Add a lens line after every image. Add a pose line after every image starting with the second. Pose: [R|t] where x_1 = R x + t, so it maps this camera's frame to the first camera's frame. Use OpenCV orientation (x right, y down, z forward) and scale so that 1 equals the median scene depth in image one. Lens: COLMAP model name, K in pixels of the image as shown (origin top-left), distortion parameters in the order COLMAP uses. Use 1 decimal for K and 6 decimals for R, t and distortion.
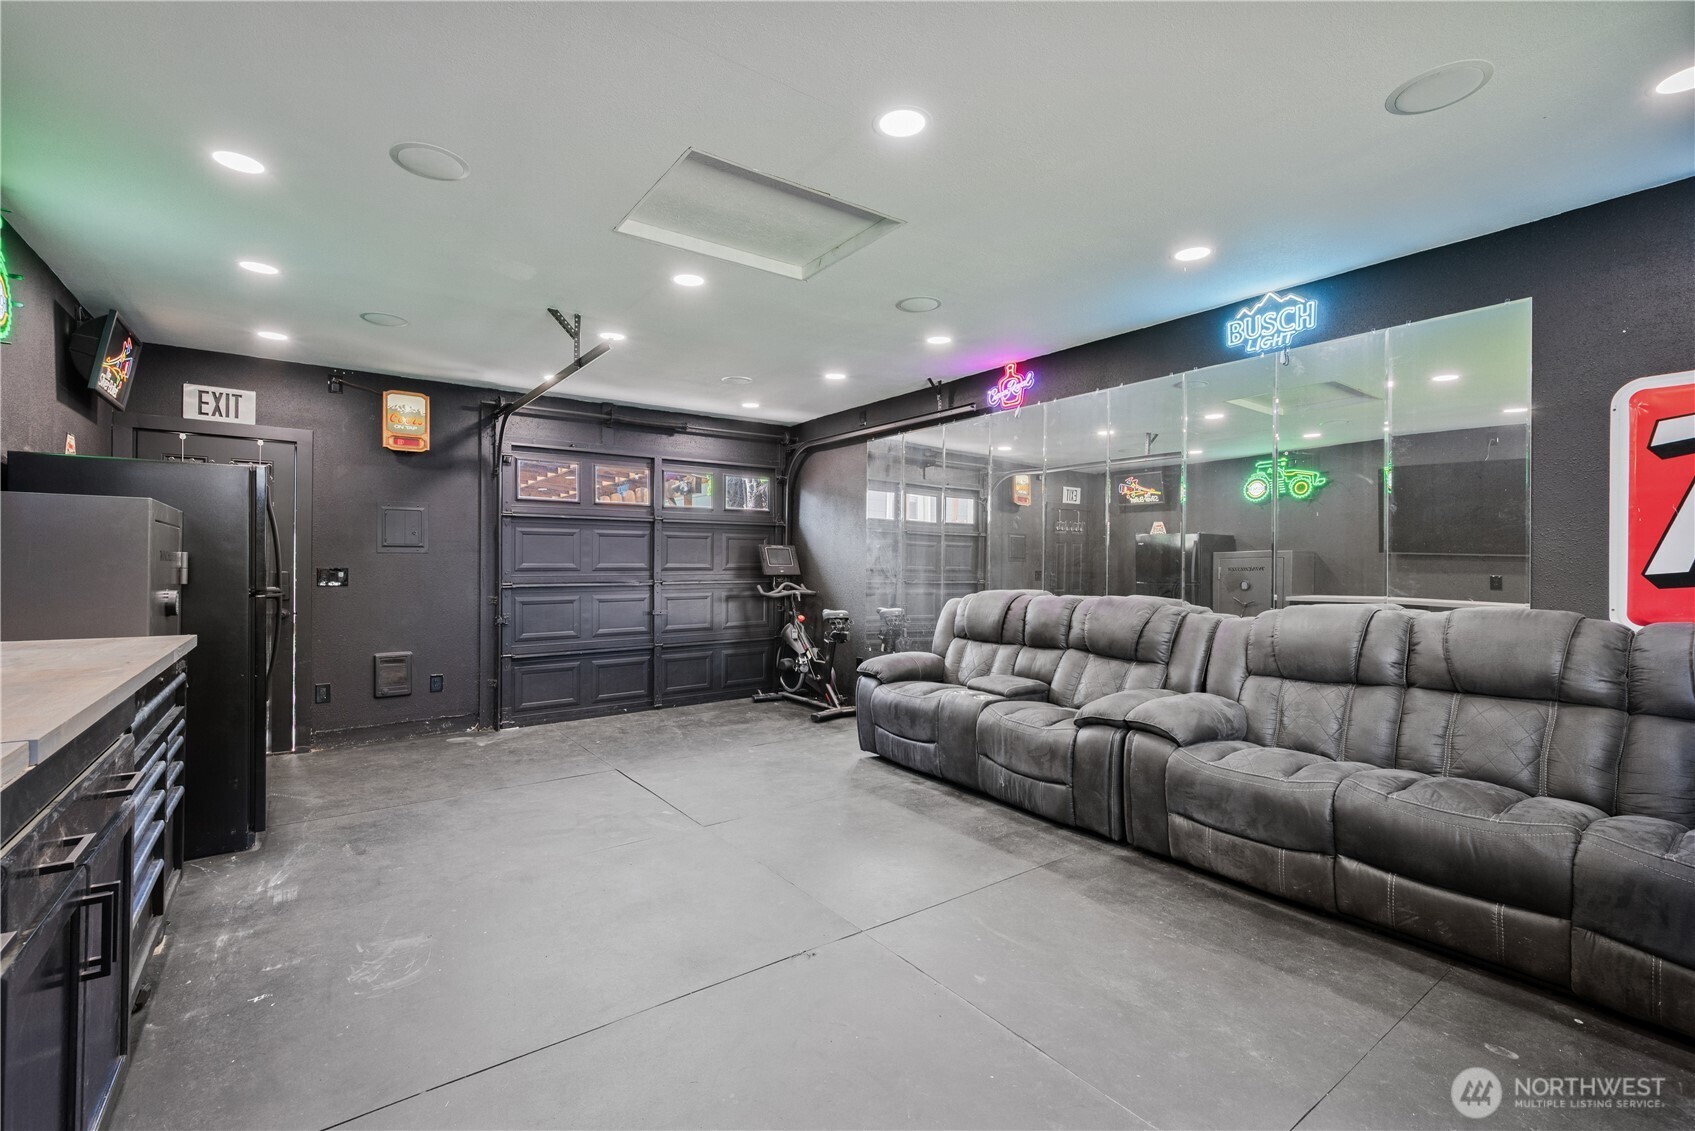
lens RADIAL K [[723.3, 0, 844.4], [0, 723.3, 563.1], [0, 0, 1]] dist [-0.005269, -0.000002]
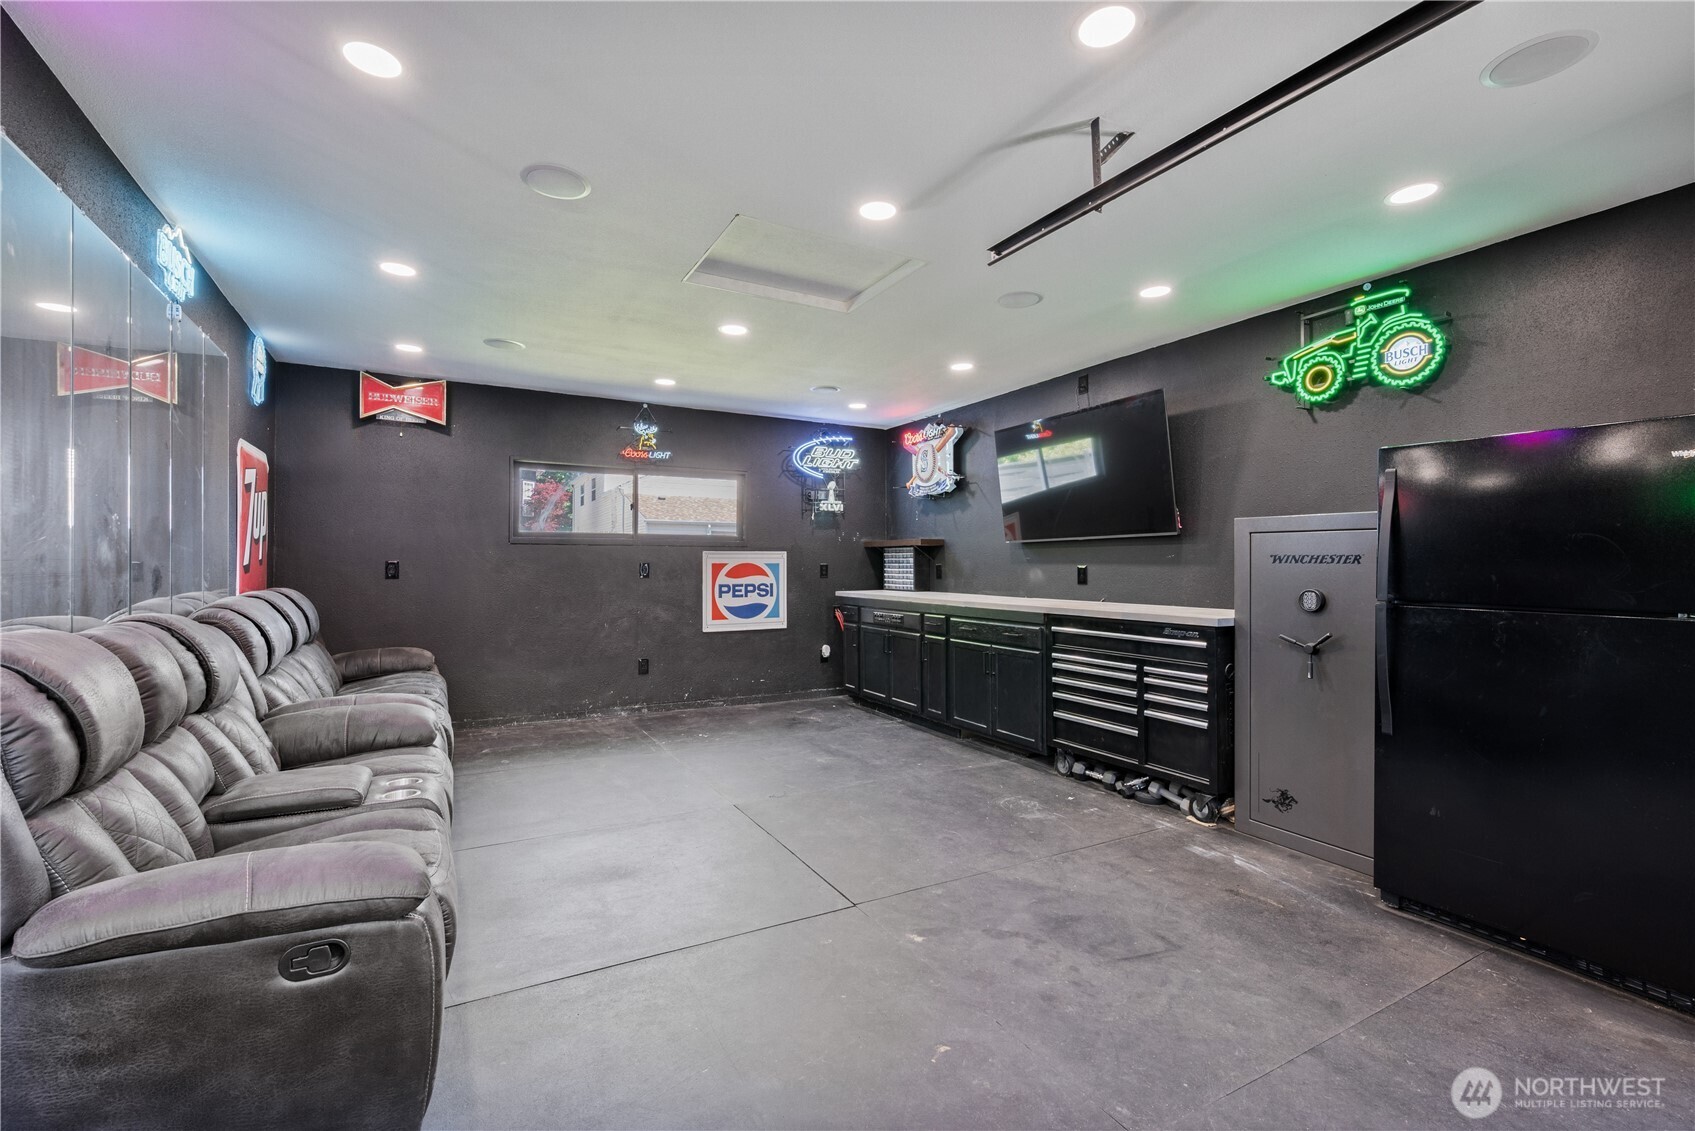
lens RADIAL K [[723.3, 0, 845.1], [0, 723.3, 564.8], [0, 0, 1]] dist [-0.005269, -0.000002]
pose [[-0.993034, -0.006354, 0.117658, -0.315820], [-0.006794, 0.999971, -0.003335, 0.007598], [-0.117633, -0.004111, -0.993049, 2.048985]]
